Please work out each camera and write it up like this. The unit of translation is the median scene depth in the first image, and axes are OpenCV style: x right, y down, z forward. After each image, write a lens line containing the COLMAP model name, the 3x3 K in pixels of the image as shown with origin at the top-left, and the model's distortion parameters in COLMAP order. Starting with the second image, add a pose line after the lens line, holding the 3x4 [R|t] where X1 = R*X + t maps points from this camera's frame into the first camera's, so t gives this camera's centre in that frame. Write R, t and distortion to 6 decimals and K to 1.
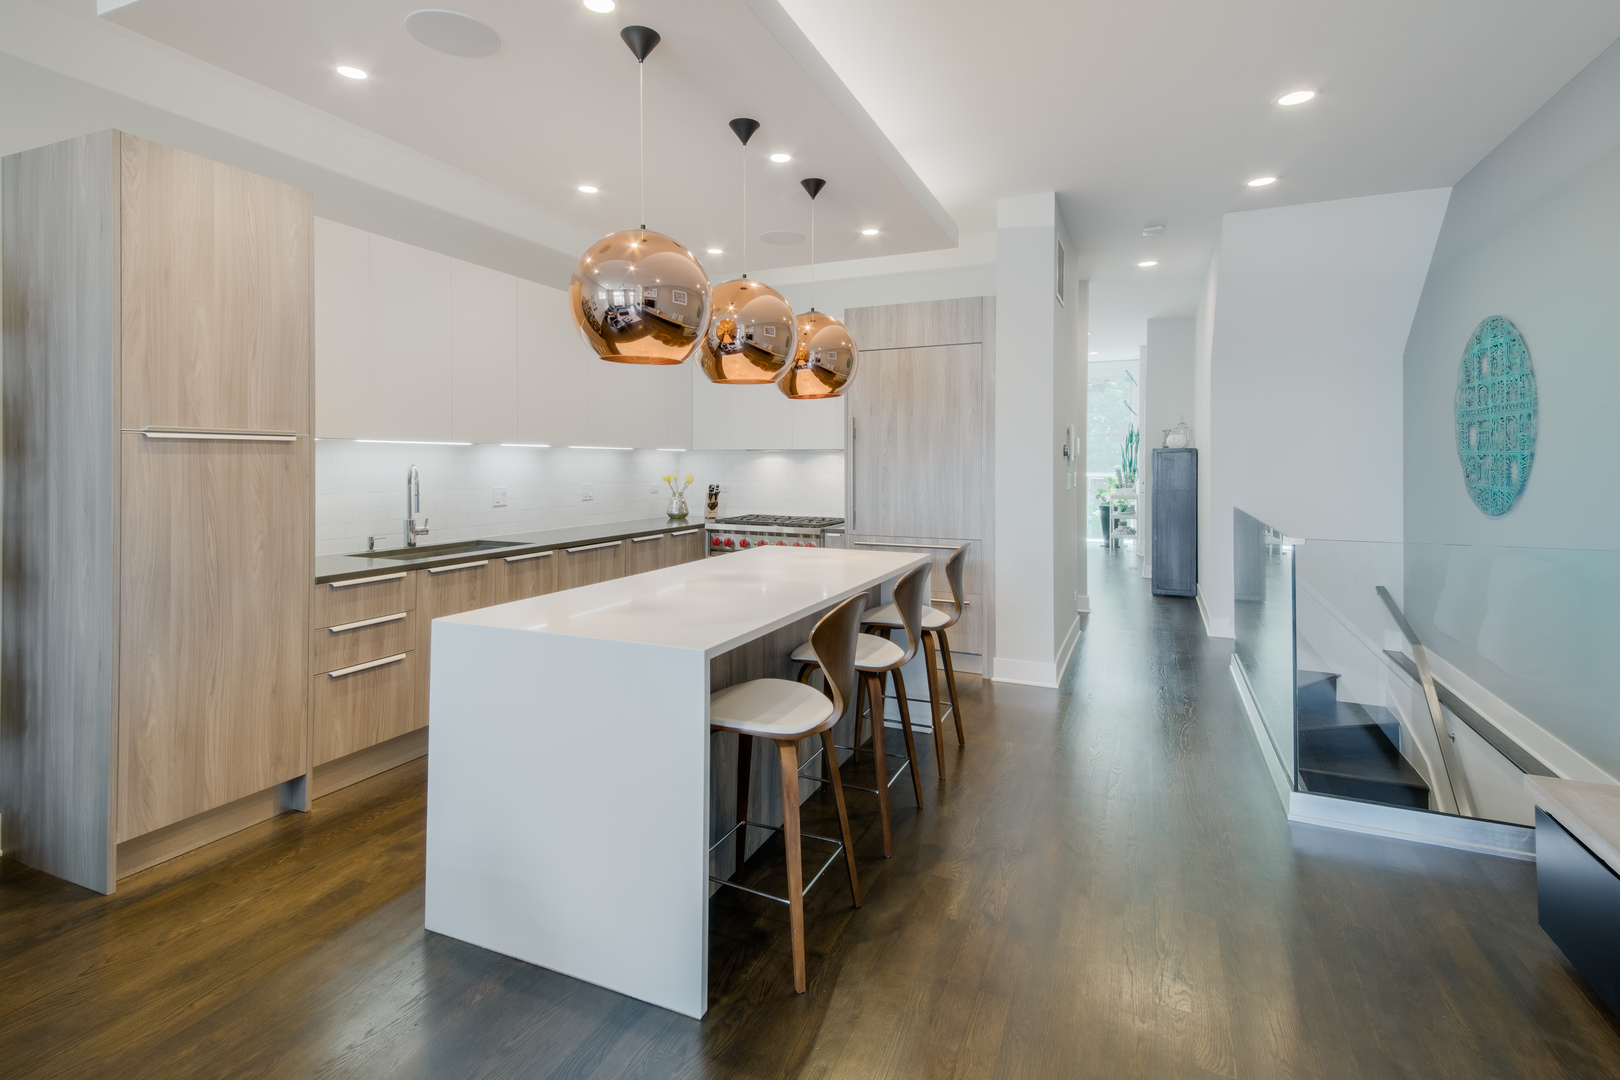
lens RADIAL K [[795.8, 0, 817.0], [0, 795.8, 455.0], [0, 0, 1]] dist [0.019824, -0.018921]
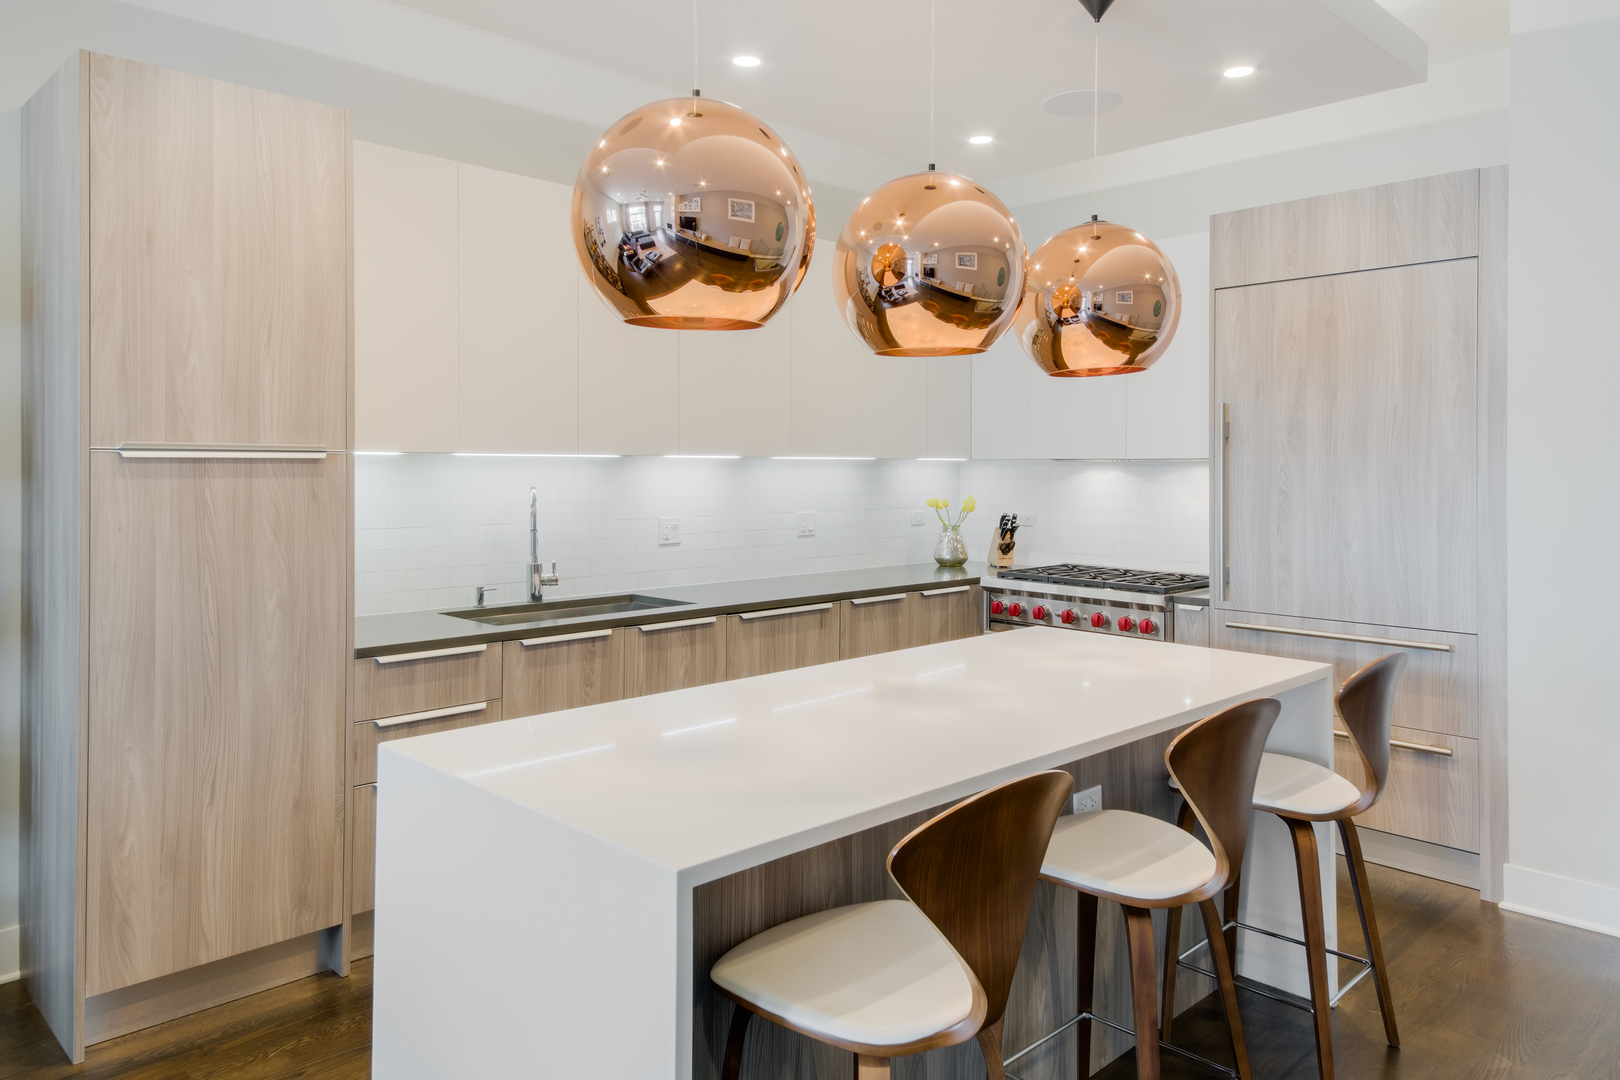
lens RADIAL K [[1139.8, 0, 808.6], [0, 1139.8, 459.9], [0, 0, 1]] dist [0.038230, -0.030198]
pose [[0.923876, -0.002531, -0.382684, 0.139138], [0.003652, 0.999991, 0.002202, -0.016485], [0.382675, -0.003431, 0.923877, 0.207367]]
